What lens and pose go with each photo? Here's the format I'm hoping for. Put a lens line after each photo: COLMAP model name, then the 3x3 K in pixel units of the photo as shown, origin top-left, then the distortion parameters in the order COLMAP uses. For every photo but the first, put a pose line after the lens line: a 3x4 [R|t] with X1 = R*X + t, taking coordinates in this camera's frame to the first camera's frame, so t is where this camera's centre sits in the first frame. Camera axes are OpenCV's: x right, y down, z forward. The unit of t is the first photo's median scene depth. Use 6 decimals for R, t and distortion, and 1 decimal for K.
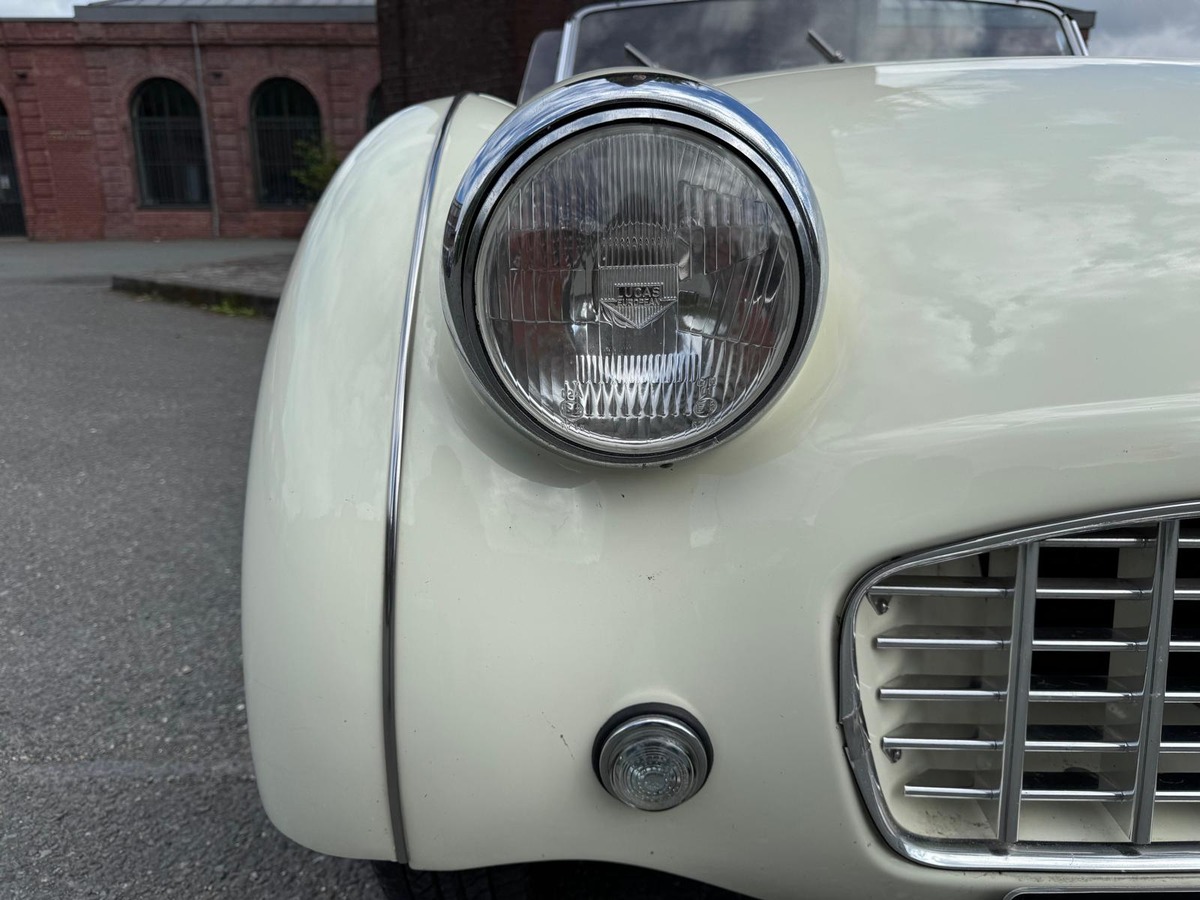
lens RADIAL K [[860.9, 0, 607.2], [0, 860.9, 468.7], [0, 0, 1]] dist [0.029665, -0.043164]
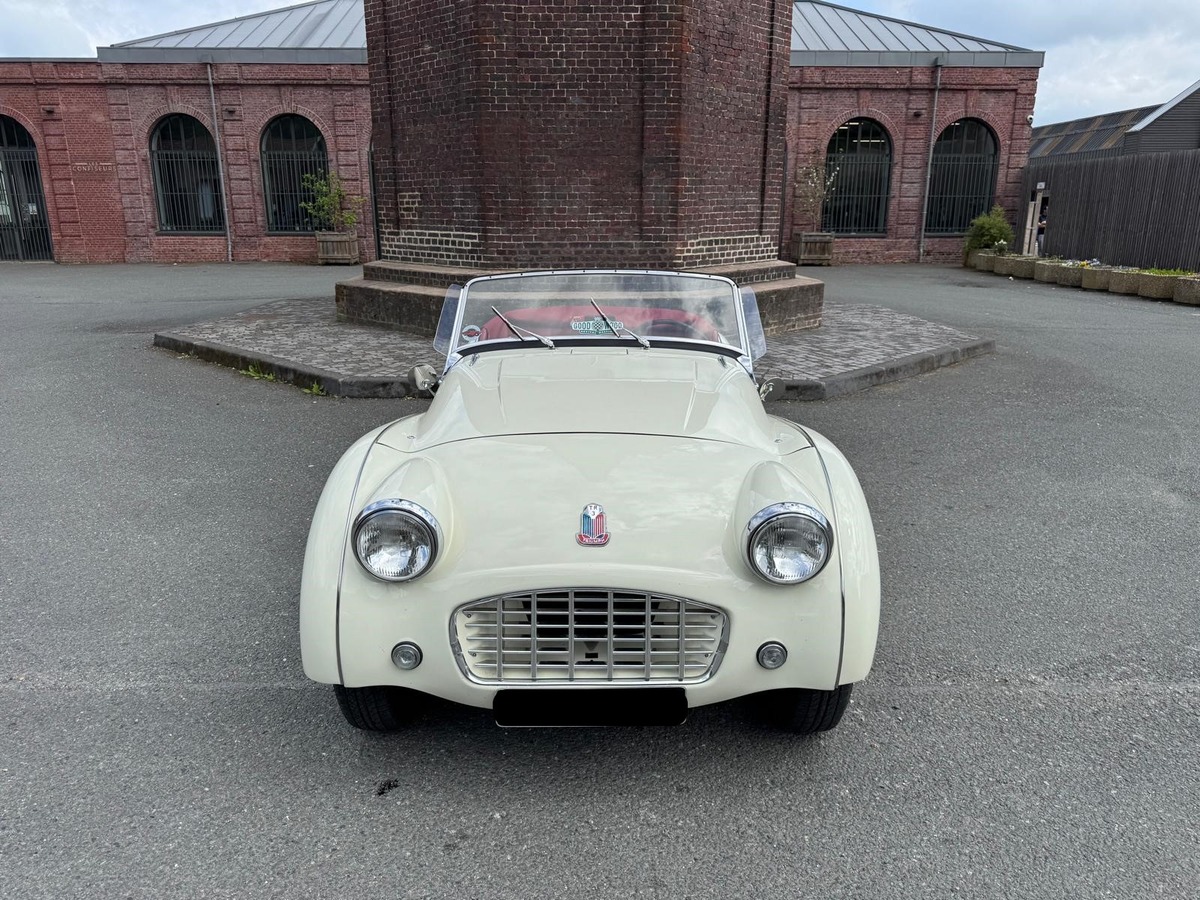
lens RADIAL K [[860.9, 0, 603.7], [0, 860.9, 459.2], [0, 0, 1]] dist [0.029665, -0.043164]
pose [[0.999958, -0.000467, -0.009146, 0.023590], [0.000382, 0.999957, -0.009269, -0.012265], [0.009150, 0.009265, 0.999915, -0.069731]]
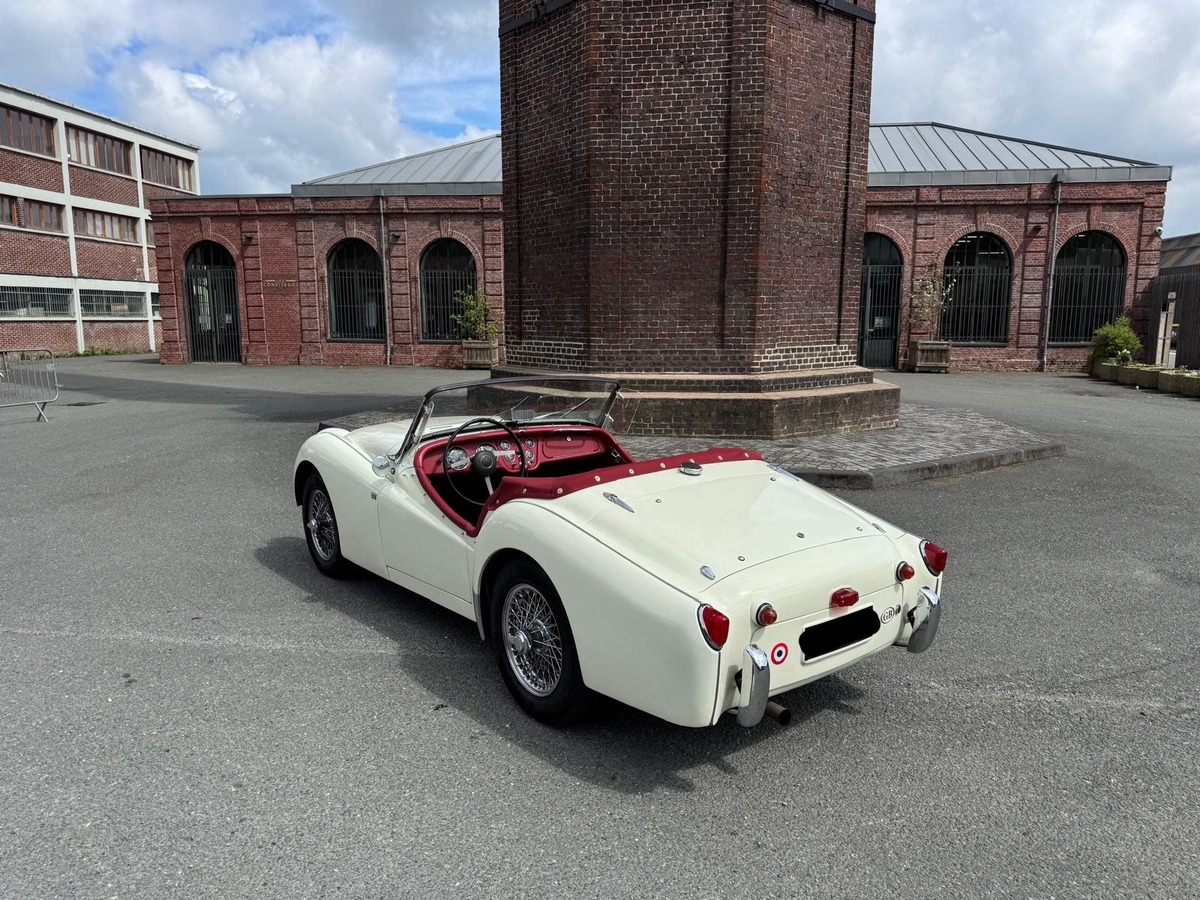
lens RADIAL K [[860.9, 0, 597.6], [0, 860.9, 459.1], [0, 0, 1]] dist [0.029665, -0.043164]
pose [[0.985271, 0.024544, -0.169230, 0.049545], [-0.045970, 0.991232, -0.123875, -0.000423], [0.164706, 0.129830, 0.977761, -0.118629]]
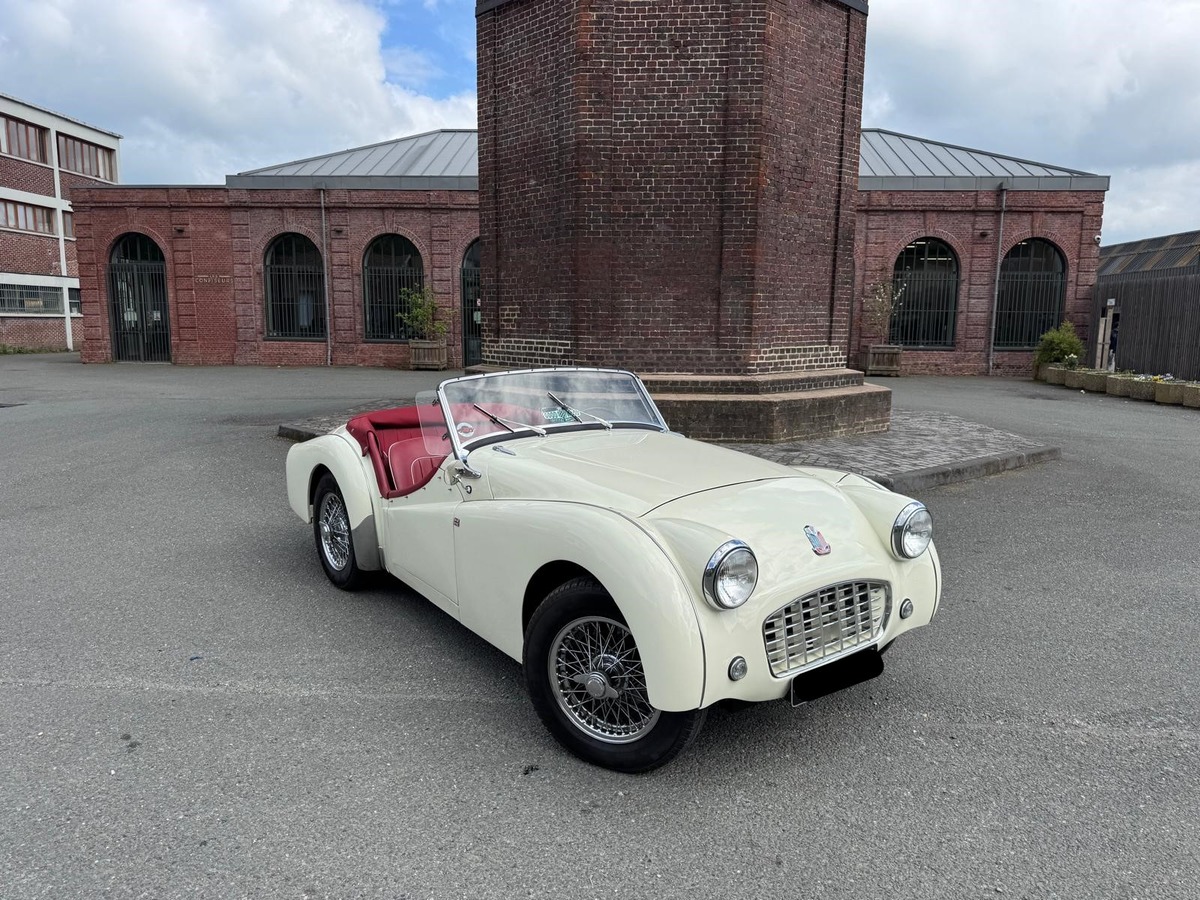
lens RADIAL K [[860.9, 0, 598.4], [0, 860.9, 459.0], [0, 0, 1]] dist [0.029665, -0.043164]
pose [[0.995672, 0.020945, -0.090550, 0.017555], [-0.032696, 0.990935, -0.130299, -0.003576], [0.087000, 0.132696, 0.987331, -0.098174]]
